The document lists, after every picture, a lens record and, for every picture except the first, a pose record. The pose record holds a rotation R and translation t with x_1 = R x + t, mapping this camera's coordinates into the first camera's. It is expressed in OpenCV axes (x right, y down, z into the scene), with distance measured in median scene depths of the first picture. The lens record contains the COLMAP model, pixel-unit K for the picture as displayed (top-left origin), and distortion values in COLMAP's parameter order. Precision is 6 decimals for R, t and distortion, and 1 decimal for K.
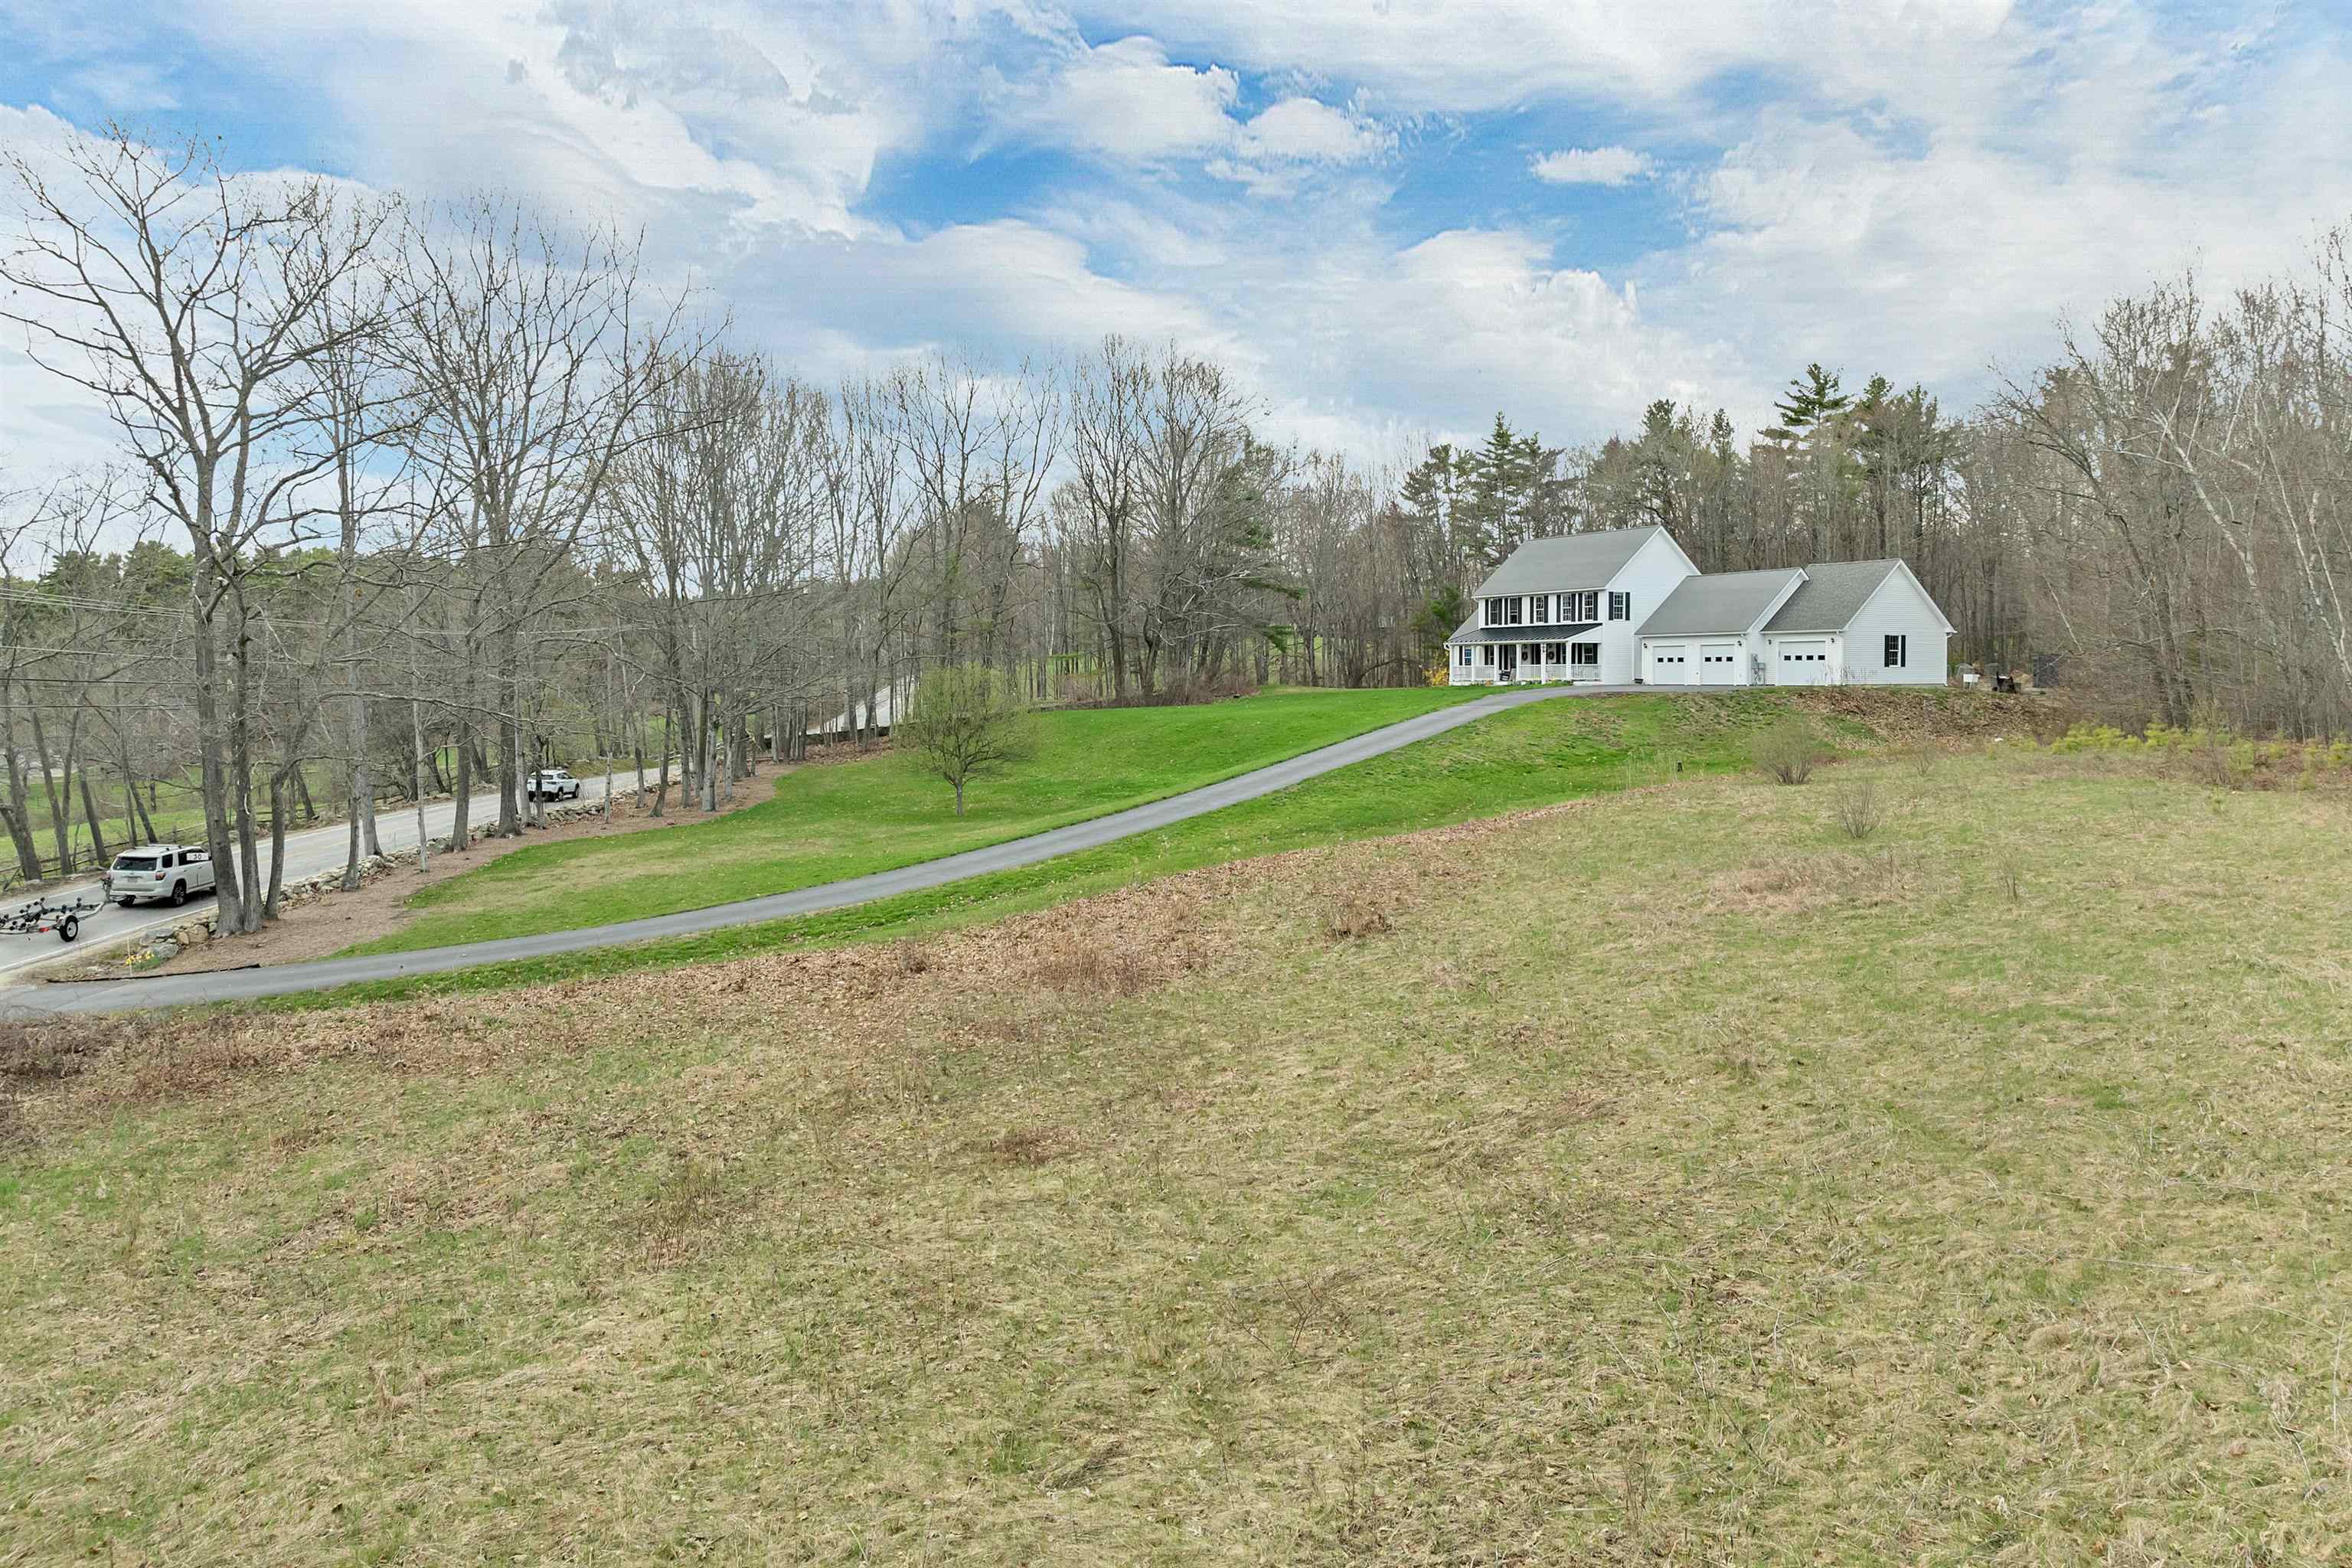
lens RADIAL K [[1742.7, 0, 1179.9], [0, 1742.7, 770.4], [0, 0, 1]] dist [-0.030680, 0.002806]
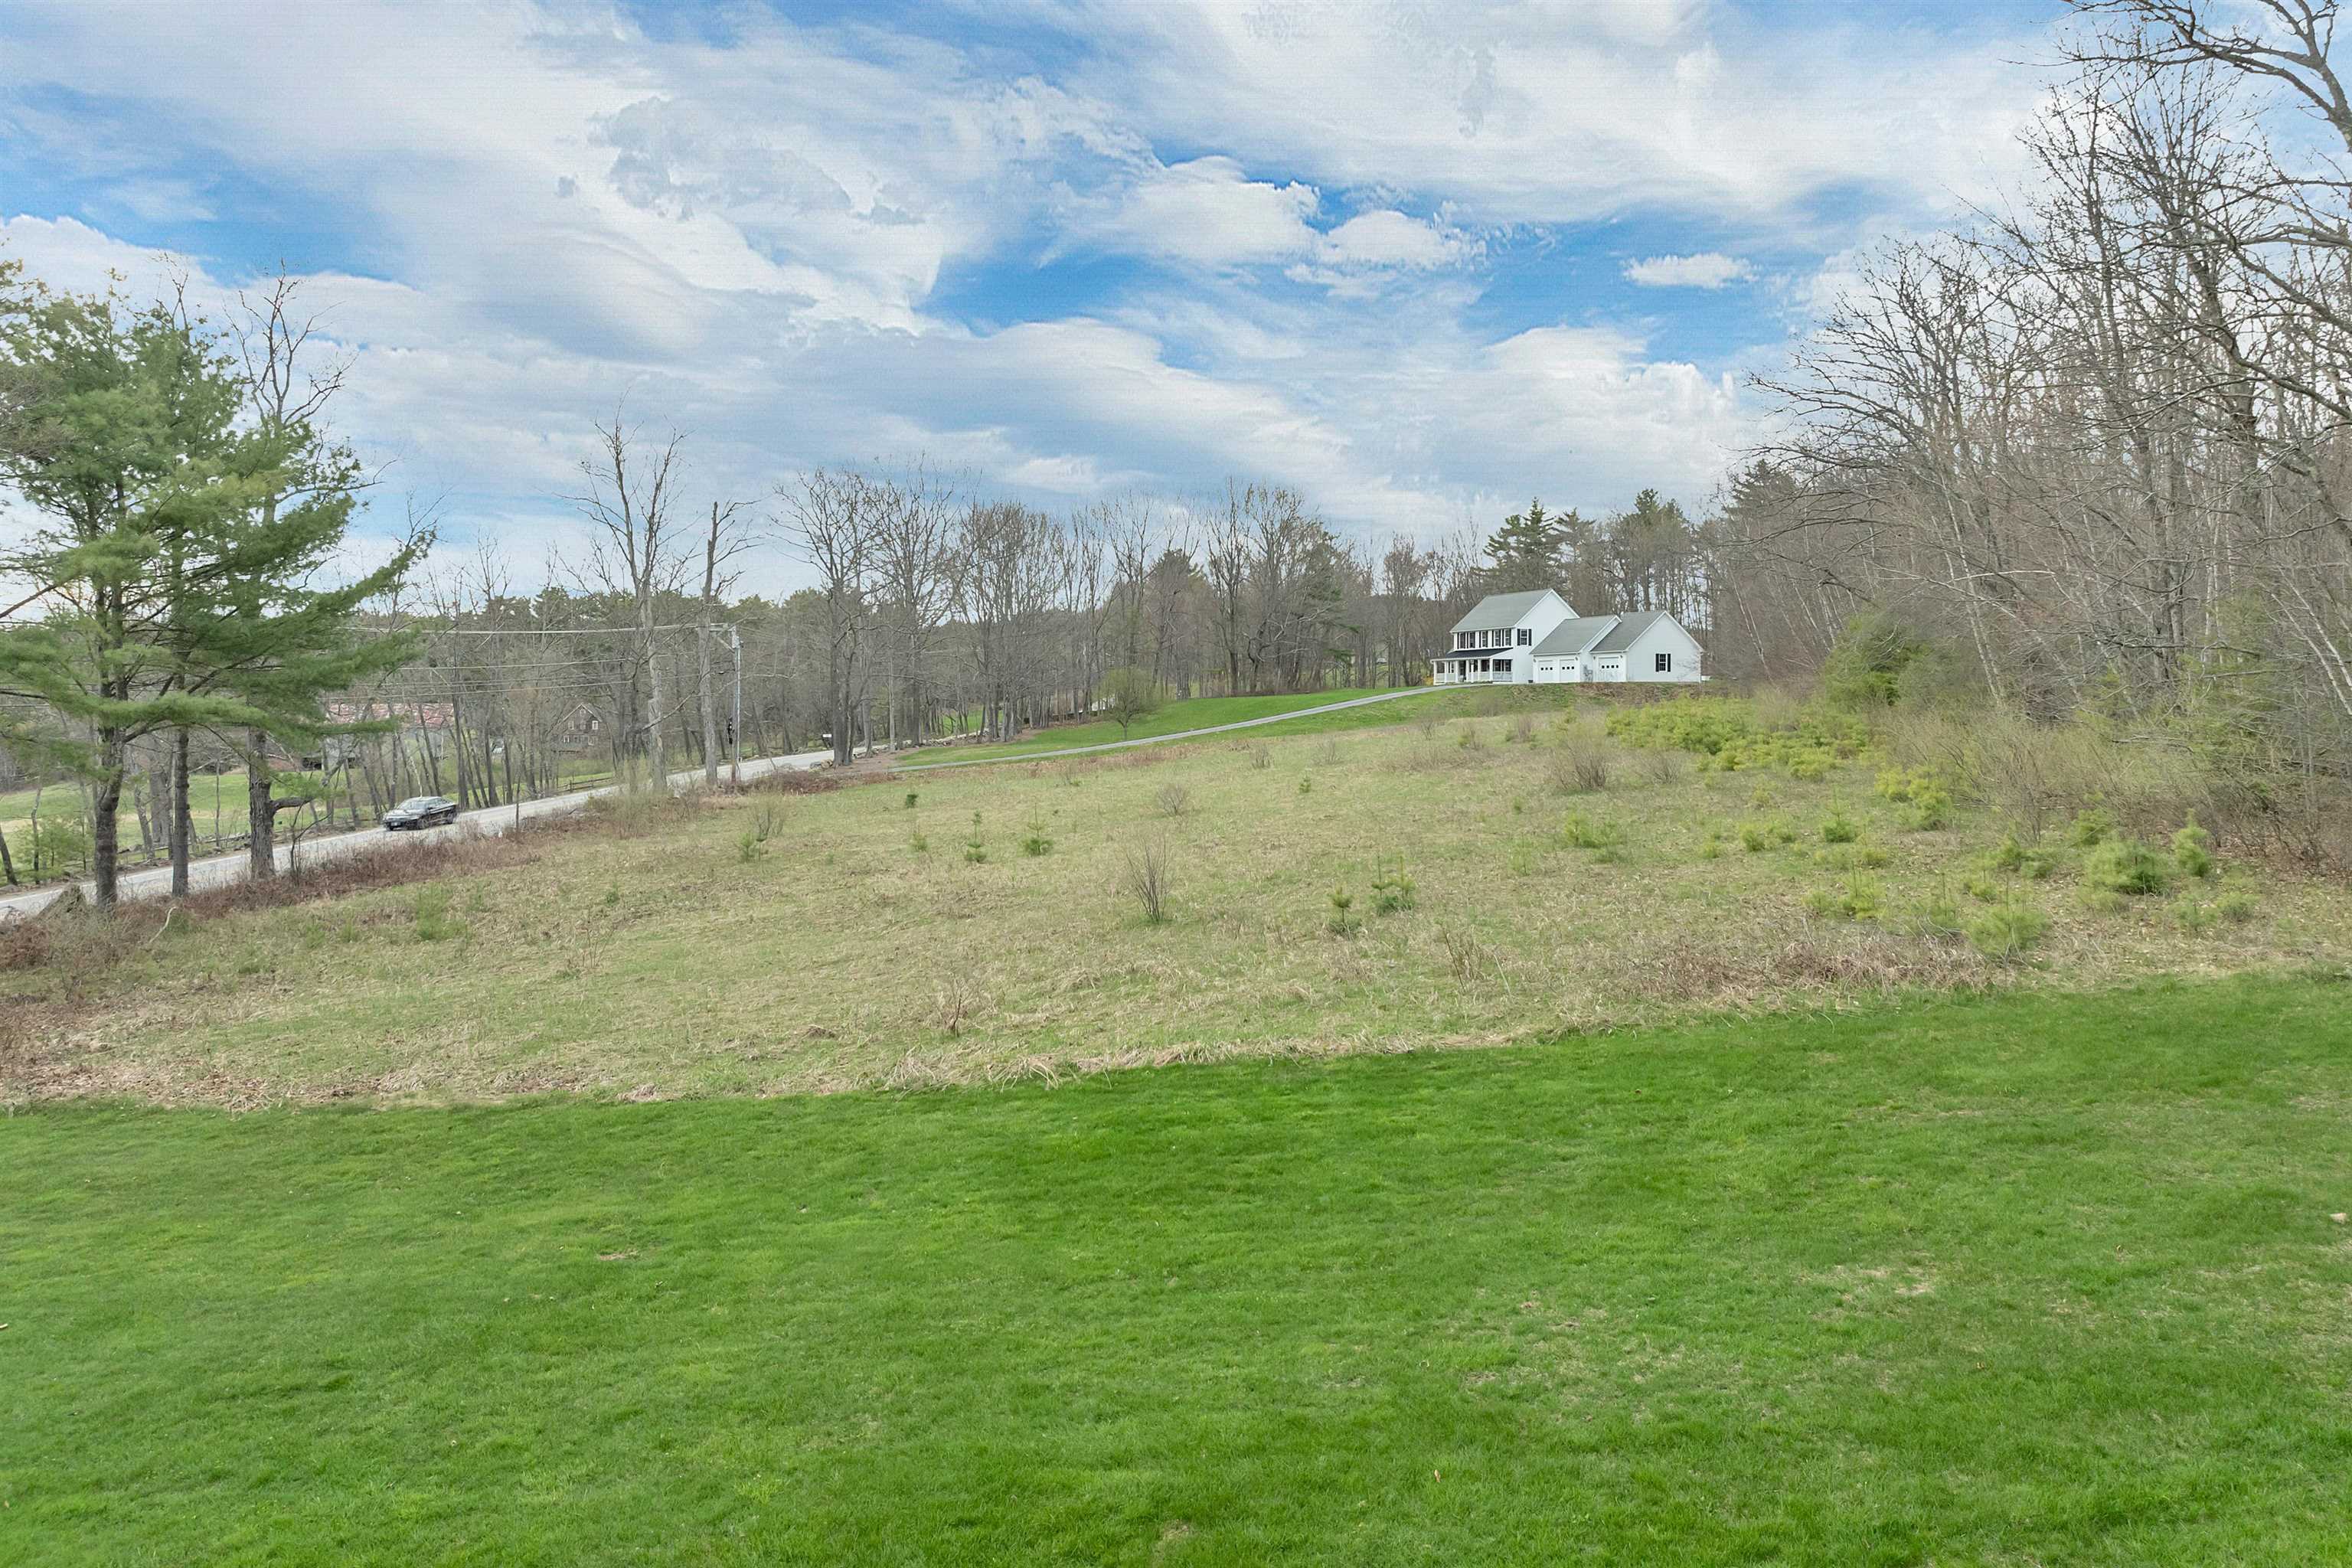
lens RADIAL K [[1742.7, 0, 1179.9], [0, 1742.7, 770.4], [0, 0, 1]] dist [-0.030680, 0.002806]
pose [[0.991886, 0.008362, -0.126858, 0.129579], [-0.010480, 0.999816, -0.016036, 0.061707], [0.126700, 0.017236, 0.991791, -0.675323]]
